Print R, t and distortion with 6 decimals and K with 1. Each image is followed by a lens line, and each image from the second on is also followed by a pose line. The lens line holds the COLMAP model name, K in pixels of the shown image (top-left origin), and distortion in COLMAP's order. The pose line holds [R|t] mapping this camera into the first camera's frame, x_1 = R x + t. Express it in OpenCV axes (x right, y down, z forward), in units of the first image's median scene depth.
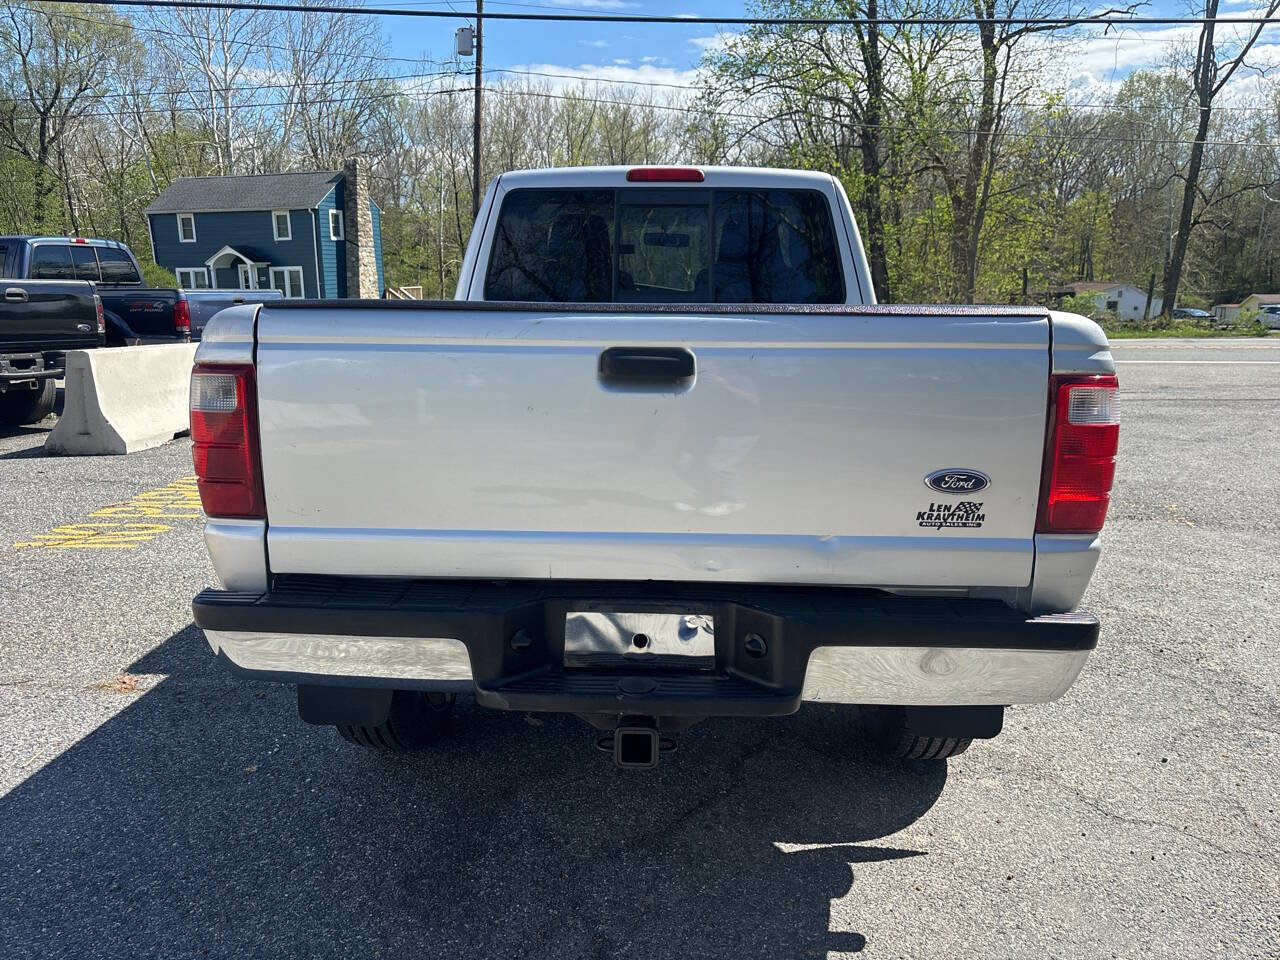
lens RADIAL K [[972.6, 0, 642.9], [0, 972.6, 483.3], [0, 0, 1]] dist [0.044246, -0.047052]
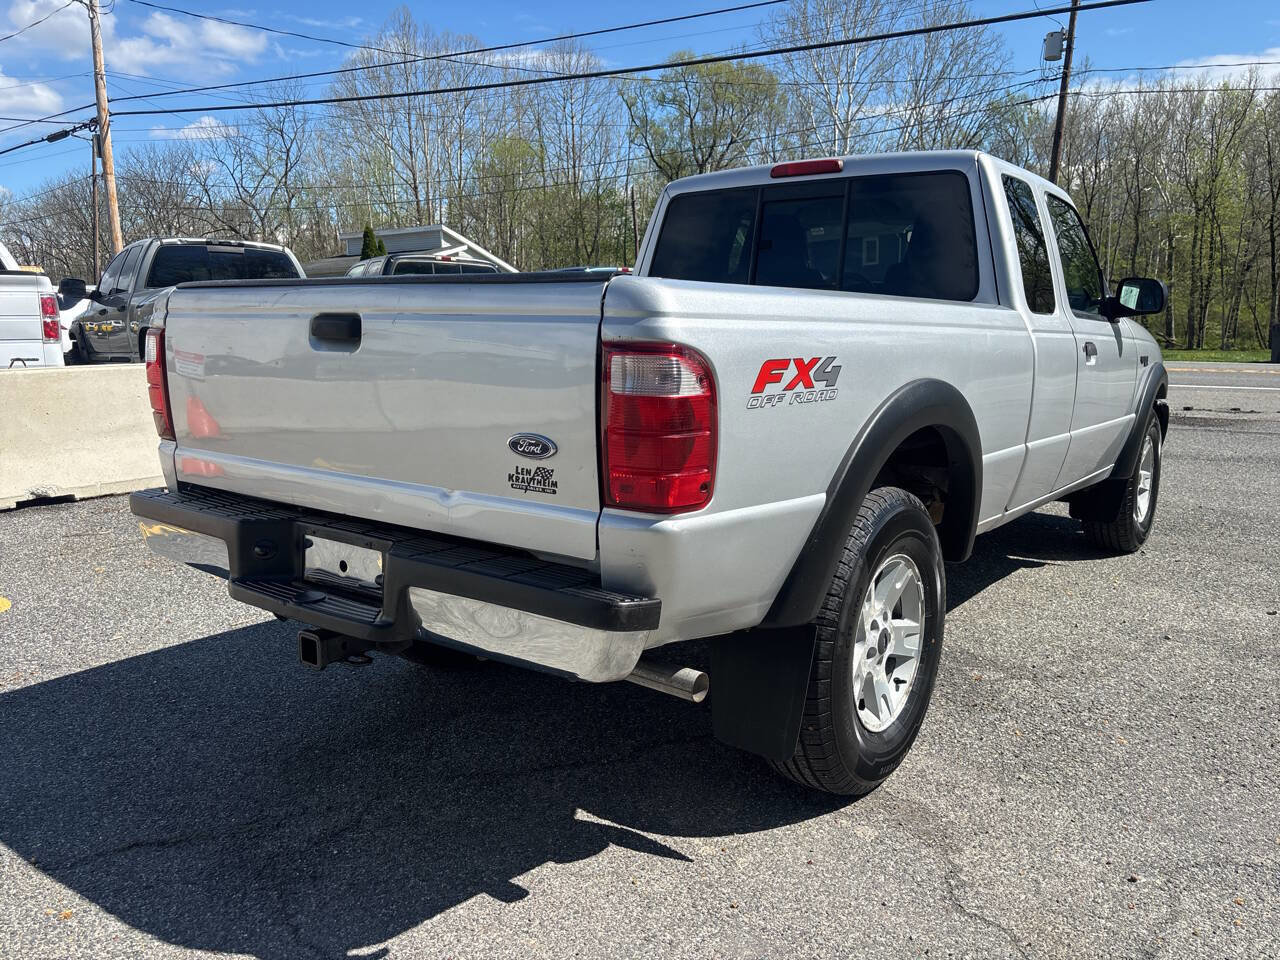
lens RADIAL K [[972.6, 0, 635.5], [0, 972.6, 485.2], [0, 0, 1]] dist [0.044246, -0.047052]
pose [[0.820654, 0.093009, -0.563806, 0.198597], [-0.104959, 0.994413, 0.011271, 0.003251], [0.561704, 0.049927, 0.825830, 0.046245]]
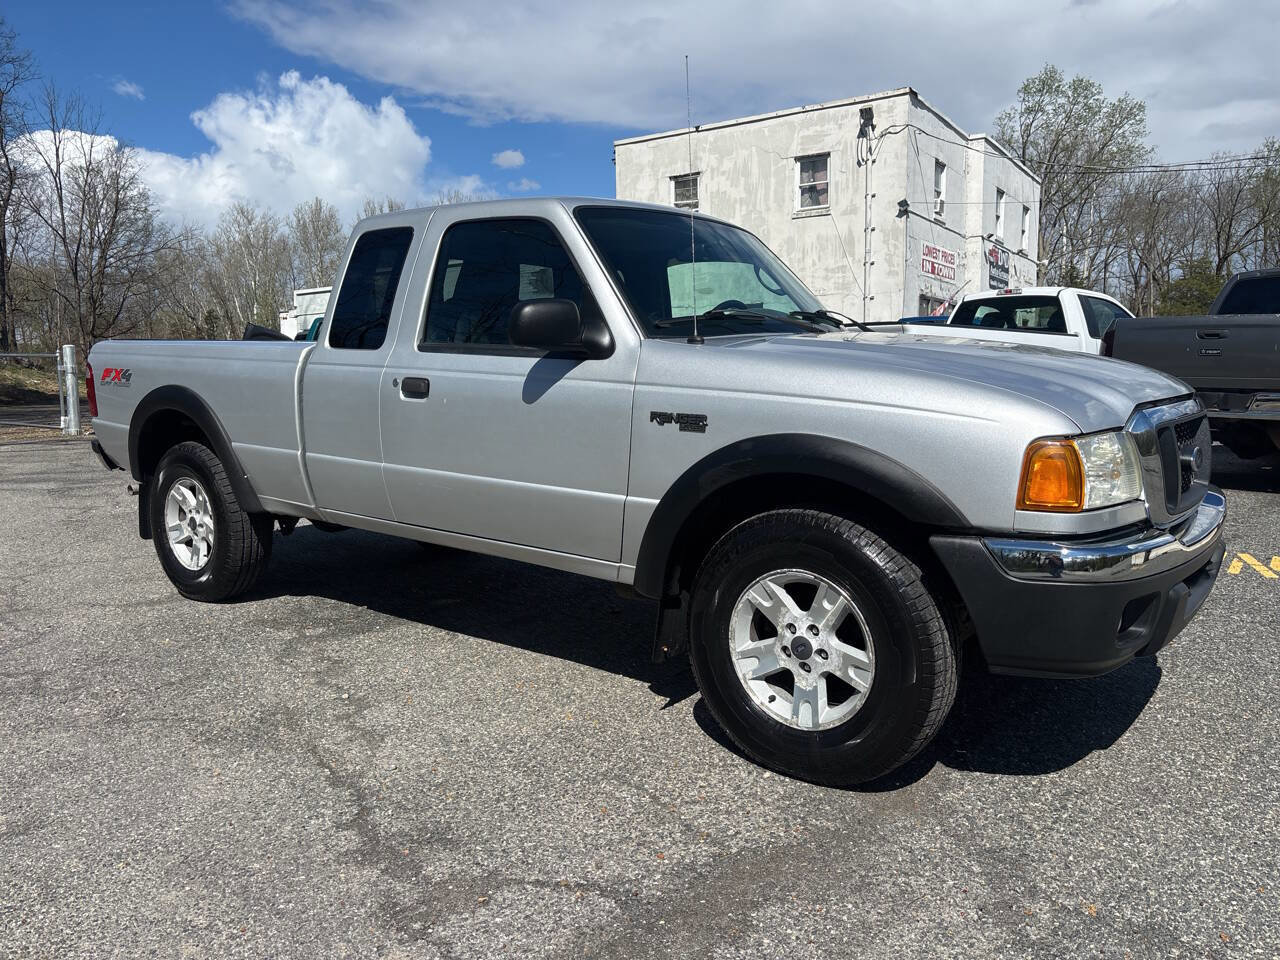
lens RADIAL K [[972.6, 0, 644.4], [0, 972.6, 477.9], [0, 0, 1]] dist [0.044246, -0.047052]
pose [[-0.577724, 0.097278, -0.810414, 0.393691], [-0.154343, 0.961941, 0.225494, -0.141524], [0.801507, 0.255355, -0.540723, 0.817046]]
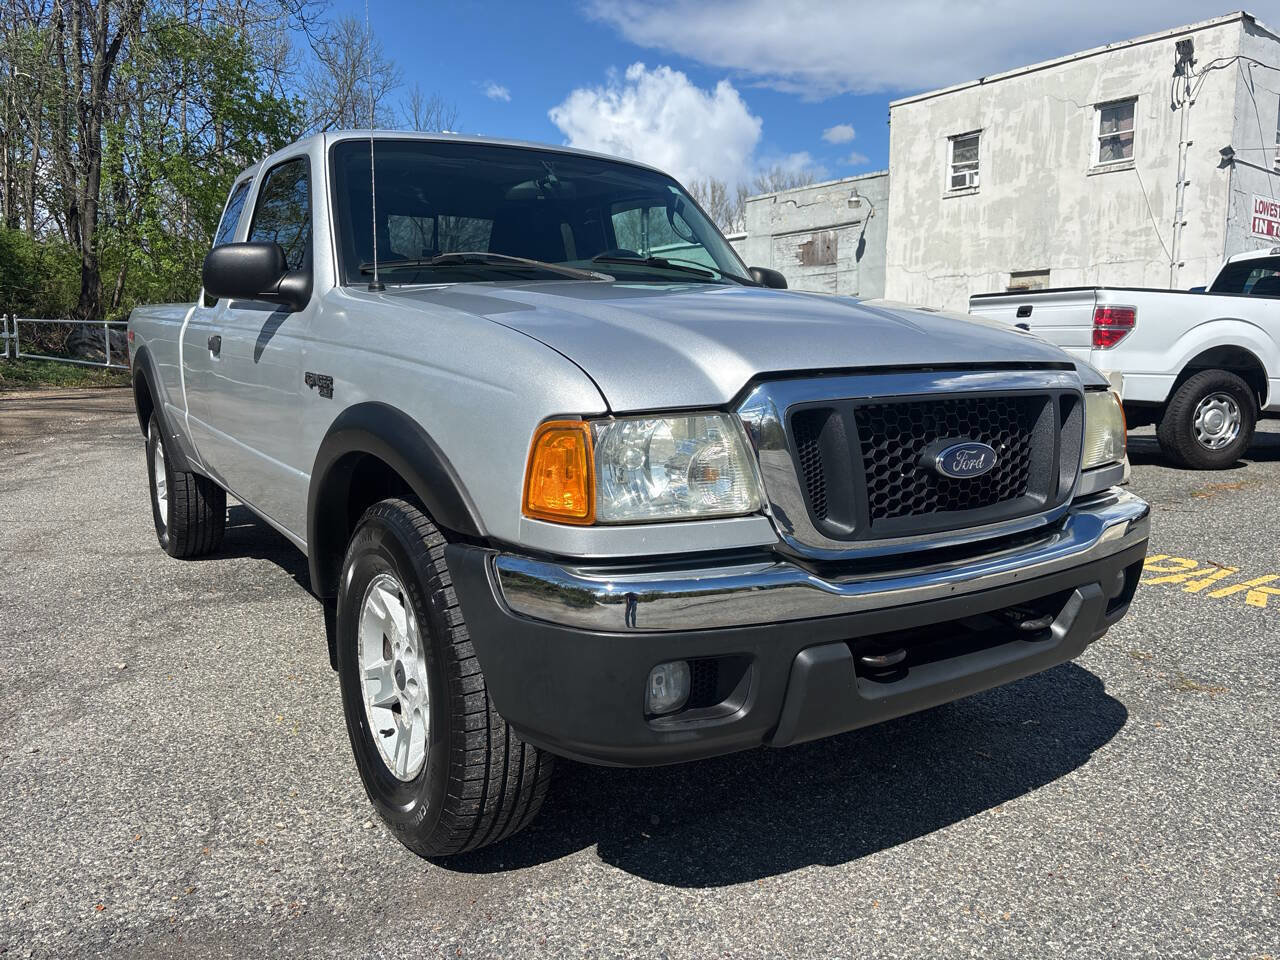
lens RADIAL K [[972.6, 0, 635.7], [0, 972.6, 472.6], [0, 0, 1]] dist [0.044246, -0.047052]
pose [[-0.812653, 0.073076, -0.578148, 0.205987], [-0.118104, 0.950865, 0.286195, -0.152821], [0.570654, 0.300859, -0.764093, 0.910737]]
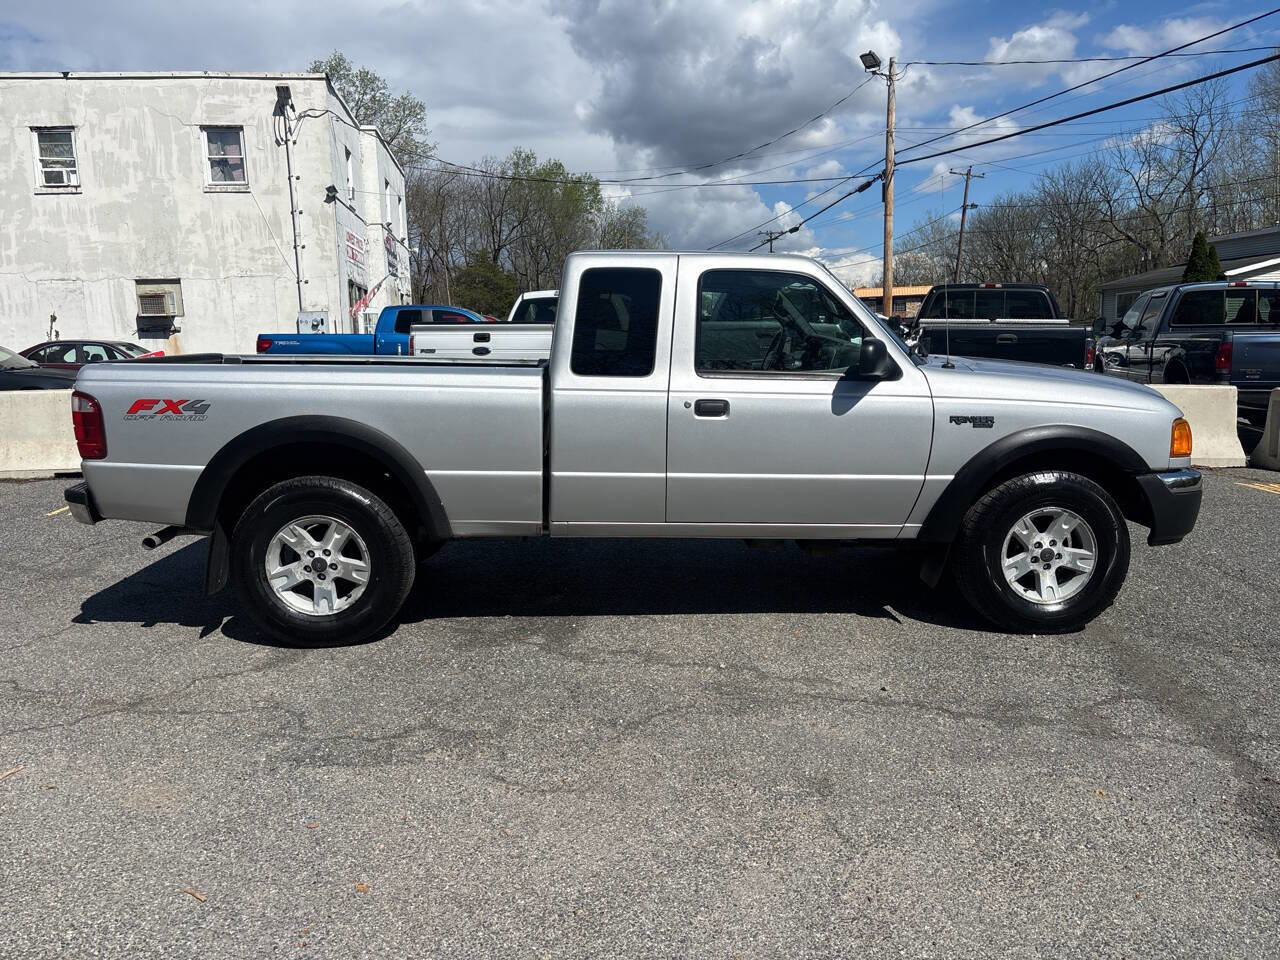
lens RADIAL K [[972.6, 0, 641.6], [0, 972.6, 483.2], [0, 0, 1]] dist [0.044246, -0.047052]
pose [[0.090597, 0.150085, -0.984513, 0.600683], [-0.181981, 0.974429, 0.131802, -0.091958], [0.979120, 0.167222, 0.115593, 0.424075]]
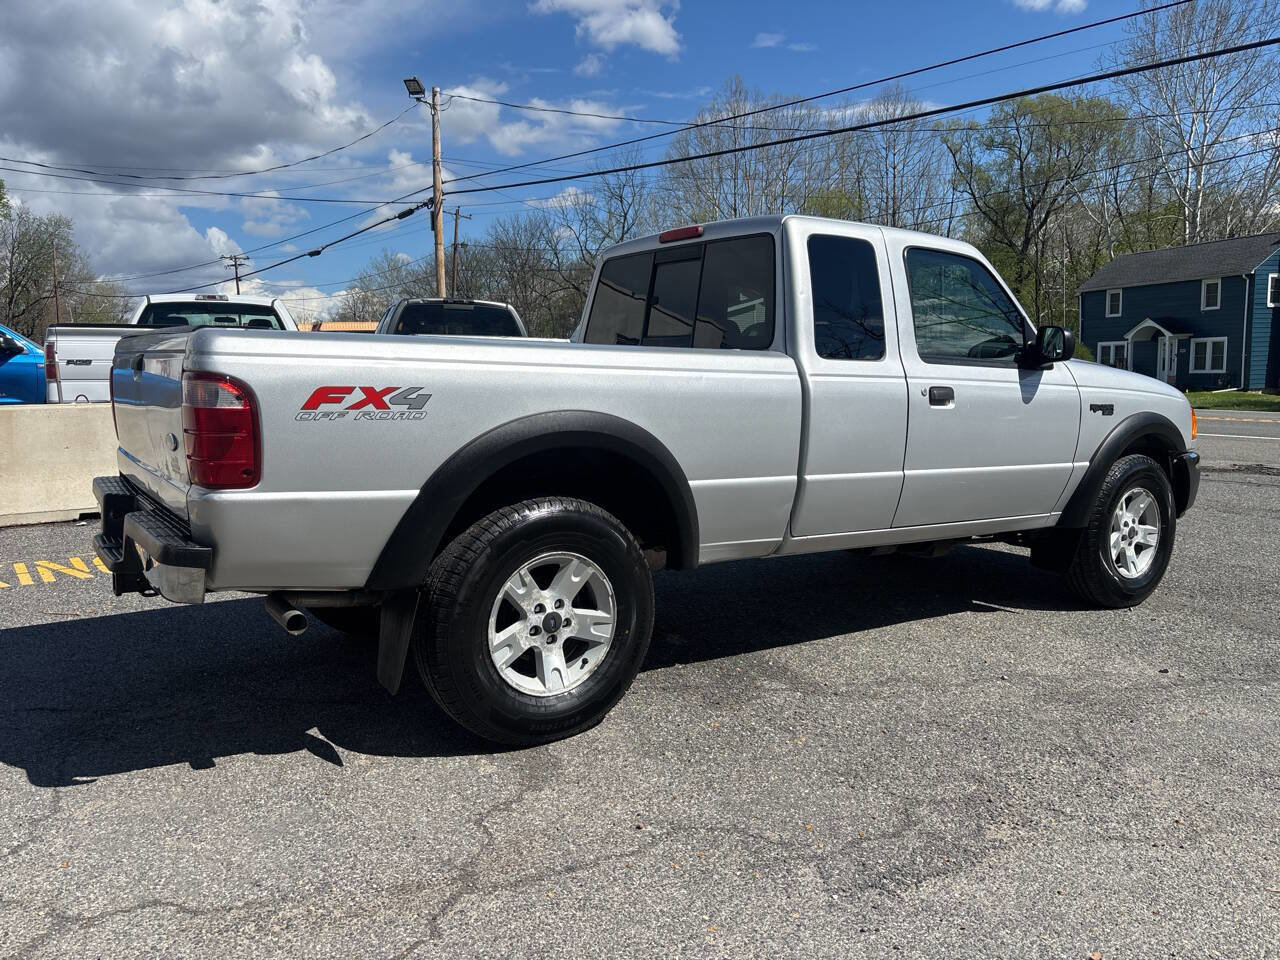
lens RADIAL K [[972.6, 0, 638.8], [0, 972.6, 483.5], [0, 0, 1]] dist [0.044246, -0.047052]
pose [[0.591891, 0.095556, -0.800334, 0.395066], [-0.155641, 0.987810, 0.002835, -0.010971], [0.790849, 0.122887, 0.599548, 0.135942]]
